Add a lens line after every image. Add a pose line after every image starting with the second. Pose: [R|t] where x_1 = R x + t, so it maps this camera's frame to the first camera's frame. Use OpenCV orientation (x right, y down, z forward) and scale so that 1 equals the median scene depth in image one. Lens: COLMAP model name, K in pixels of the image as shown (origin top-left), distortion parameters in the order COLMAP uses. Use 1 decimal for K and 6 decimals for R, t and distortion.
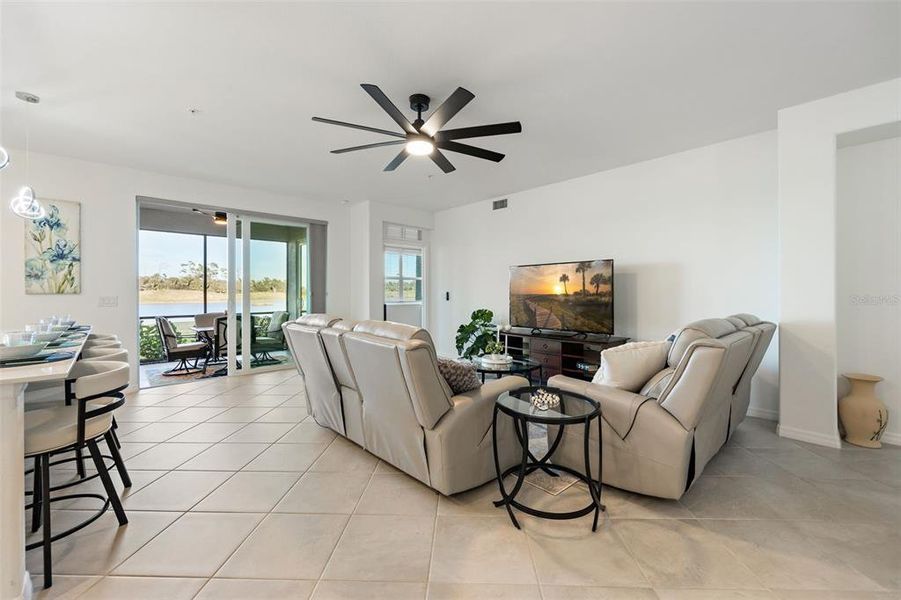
lens RADIAL K [[362.5, 0, 442.6], [0, 362.5, 296.1], [0, 0, 1]] dist [0.000567, 0.000032]
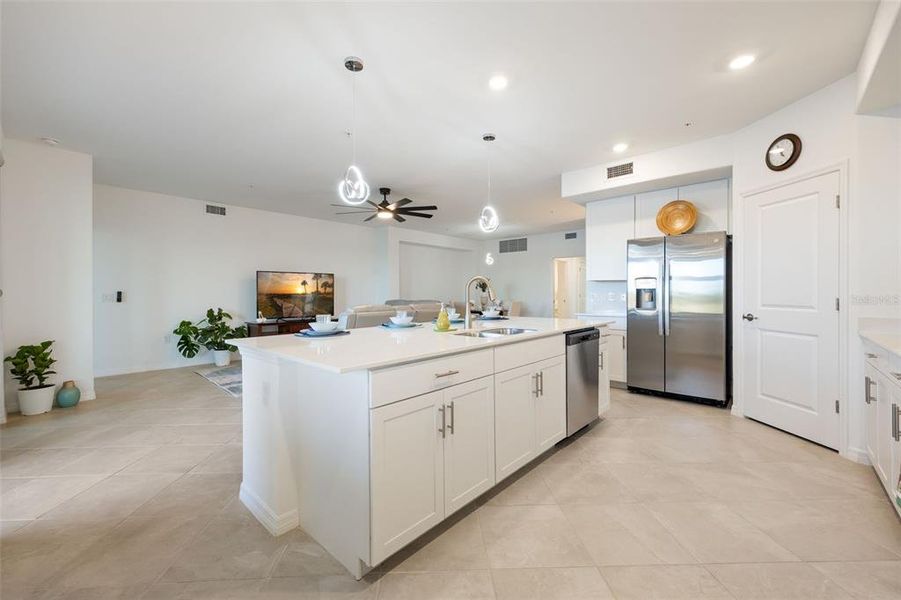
lens RADIAL K [[362.5, 0, 442.6], [0, 362.5, 296.1], [0, 0, 1]] dist [0.000567, 0.000032]
pose [[-0.078978, -0.003767, 0.996869, -1.270500], [0.012882, 0.999906, 0.004799, 0.006234], [-0.996793, 0.013221, -0.078922, 0.554105]]
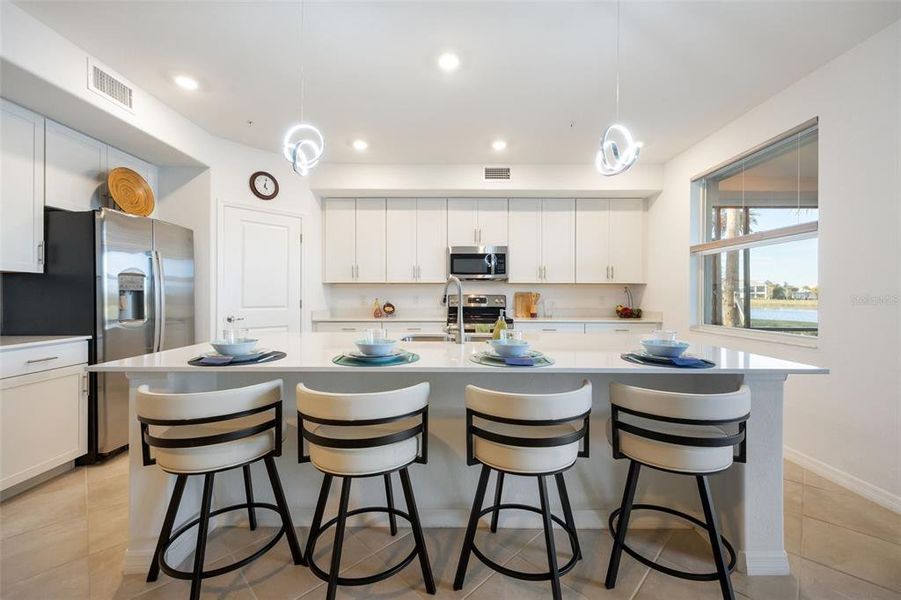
lens RADIAL K [[355.7, 0, 450.5], [0, 355.7, 300.0], [0, 0, 1]] dist [-0.001739, 0.000026]
pose [[-0.676640, 0.011910, -0.736217, -0.307281], [-0.006541, 0.999733, 0.022184, -0.001028], [0.736284, 0.019826, -0.676382, 0.770942]]
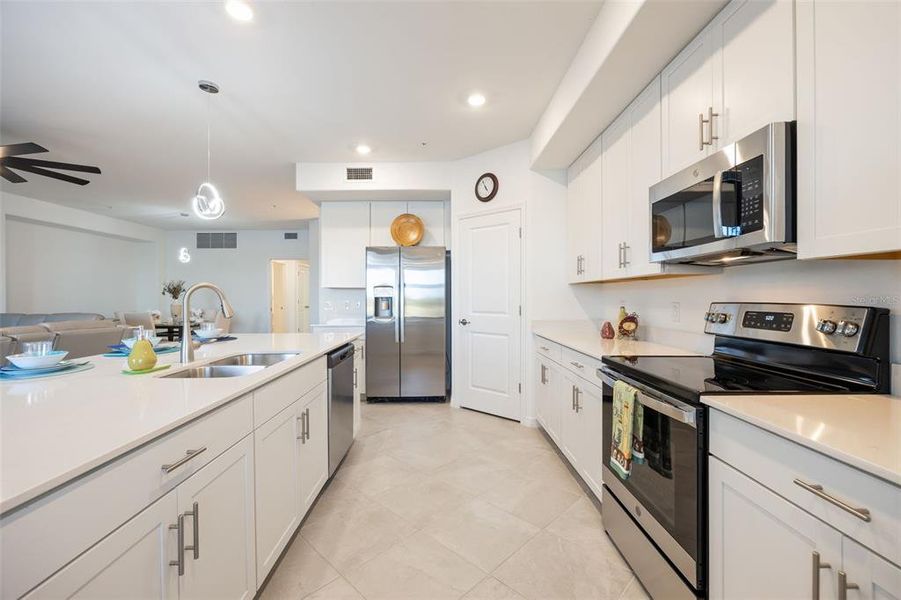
lens RADIAL K [[381.4, 0, 442.7], [0, 381.4, 297.1], [0, 0, 1]] dist [-0.008972, 0.000088]
pose [[-0.739821, 0.006246, 0.672775, -1.155433], [0.014753, 0.999867, 0.006942, -0.005814], [-0.672642, 0.015061, -0.739815, 0.583760]]
